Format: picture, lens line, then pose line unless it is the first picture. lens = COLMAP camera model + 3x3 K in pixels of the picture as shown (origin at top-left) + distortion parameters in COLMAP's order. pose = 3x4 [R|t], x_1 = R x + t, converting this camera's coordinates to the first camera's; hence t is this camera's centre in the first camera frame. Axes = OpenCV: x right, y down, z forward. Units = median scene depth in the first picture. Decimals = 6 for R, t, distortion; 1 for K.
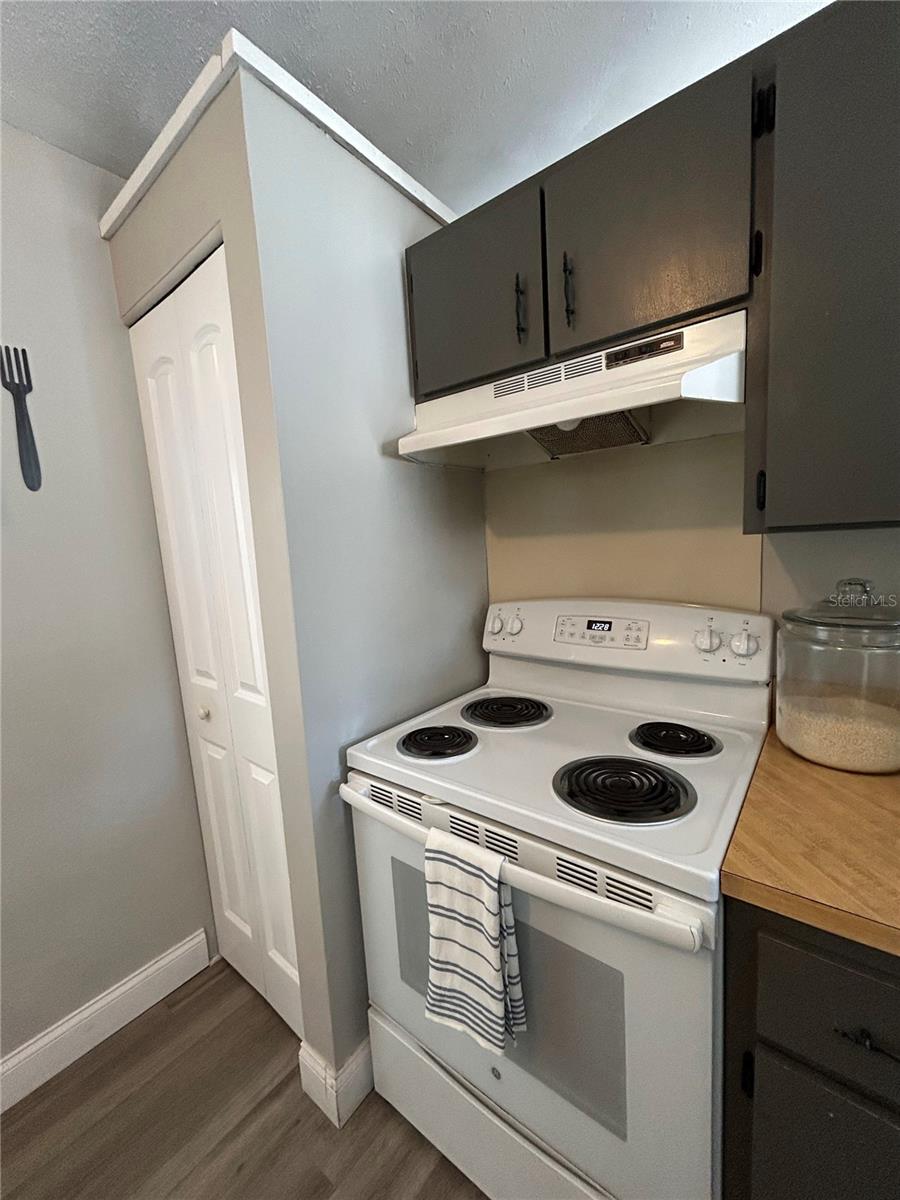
lens RADIAL K [[480.2, 0, 448.7], [0, 480.2, 602.6], [0, 0, 1]] dist [-0.002621, 0.000879]
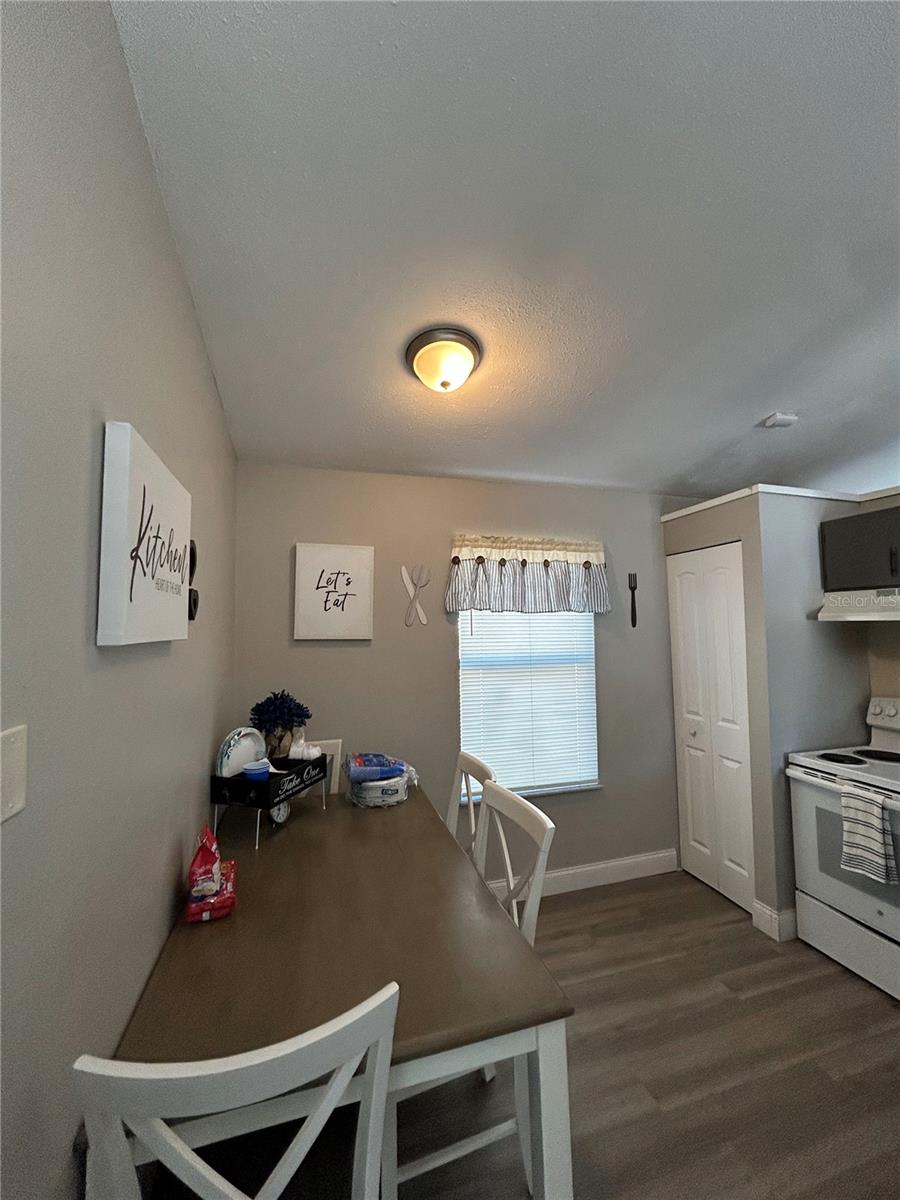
lens RADIAL K [[480.2, 0, 451.8], [0, 480.2, 601.7], [0, 0, 1]] dist [-0.002621, 0.000879]
pose [[0.819270, 0.016115, -0.573182, -0.222938], [-0.113303, 0.984446, -0.134271, 0.088096], [0.562103, 0.174948, 0.808353, -1.720025]]
